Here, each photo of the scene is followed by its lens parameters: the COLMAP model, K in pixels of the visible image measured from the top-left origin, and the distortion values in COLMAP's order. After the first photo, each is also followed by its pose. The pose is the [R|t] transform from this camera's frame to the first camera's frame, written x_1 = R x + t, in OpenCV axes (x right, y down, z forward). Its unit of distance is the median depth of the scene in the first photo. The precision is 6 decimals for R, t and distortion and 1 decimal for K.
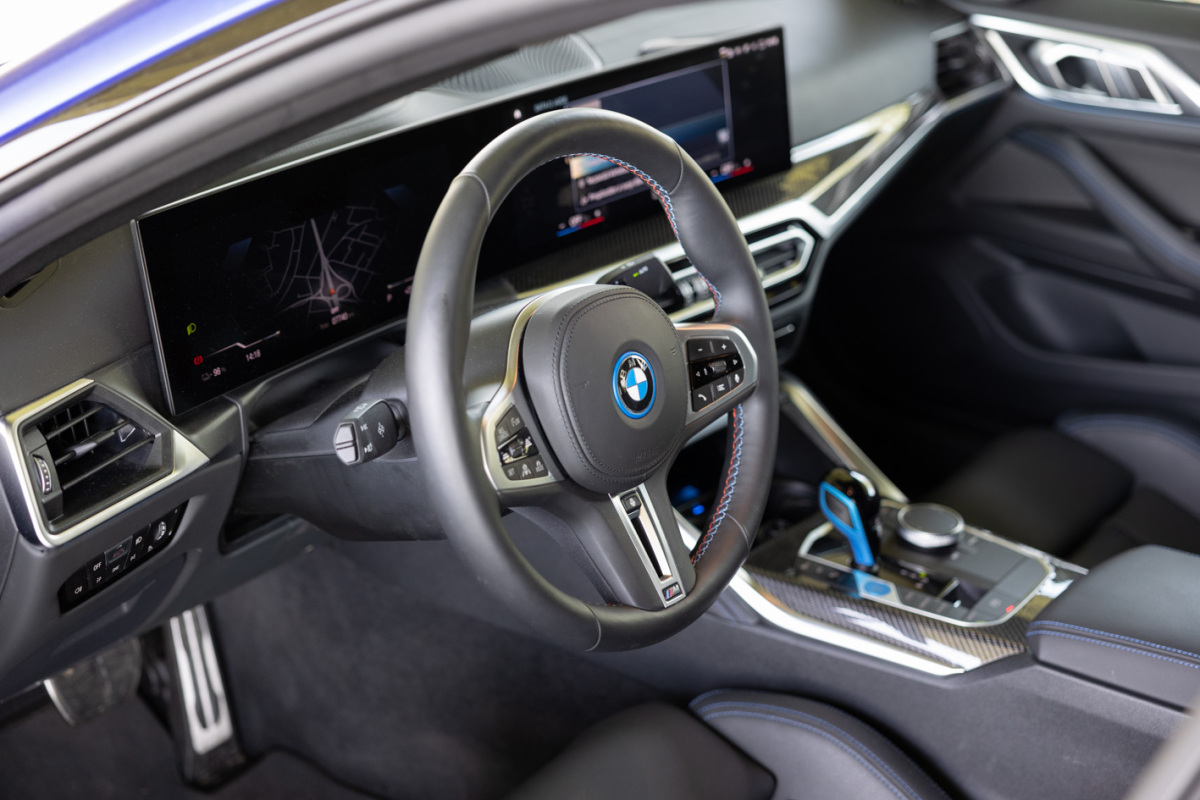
lens RADIAL K [[1869.9, 0, 600.9], [0, 1869.9, 404.6], [0, 0, 1]] dist [-0.069714, 0.000000]
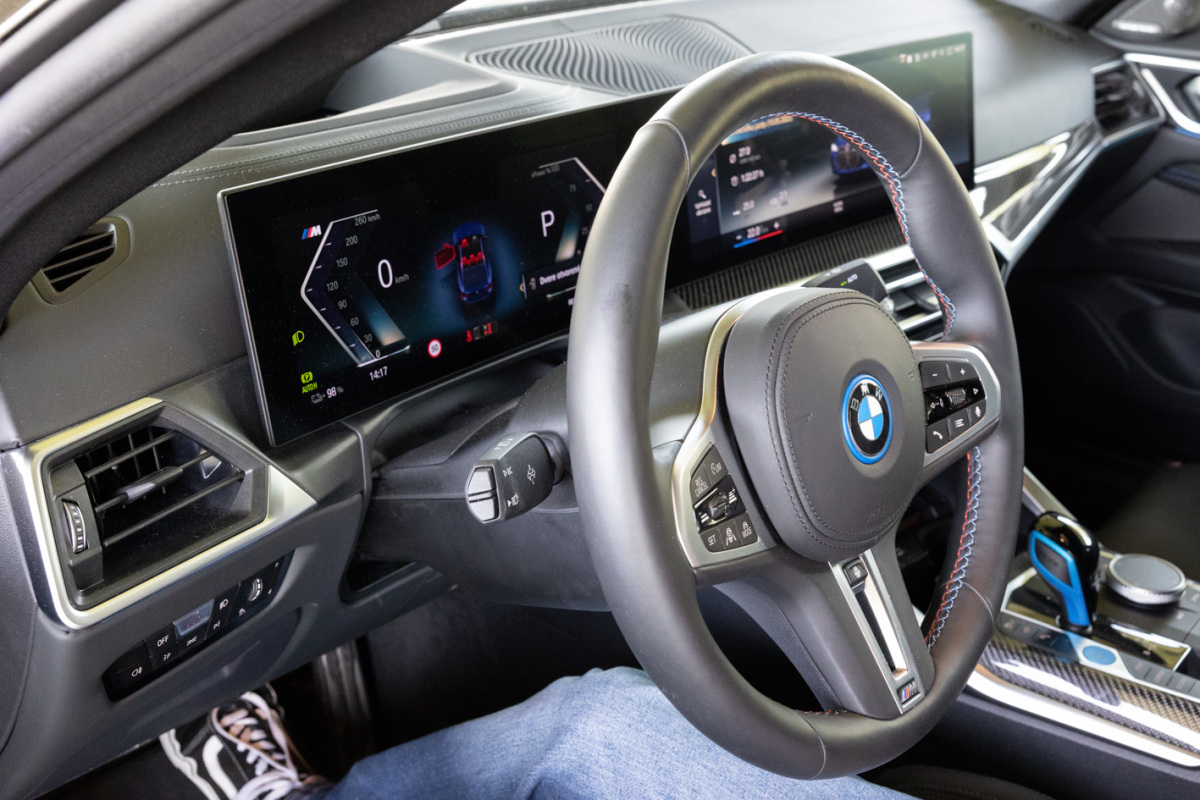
lens RADIAL K [[1347.4, 0, 599.9], [0, 1347.4, 399.1], [0, 0, 1]] dist [-0.004506, 0.000000]
pose [[0.997167, 0.017294, -0.073211, -0.047427], [-0.018476, 0.999709, -0.015501, -0.007761], [0.072922, 0.016810, 0.997196, 0.427873]]
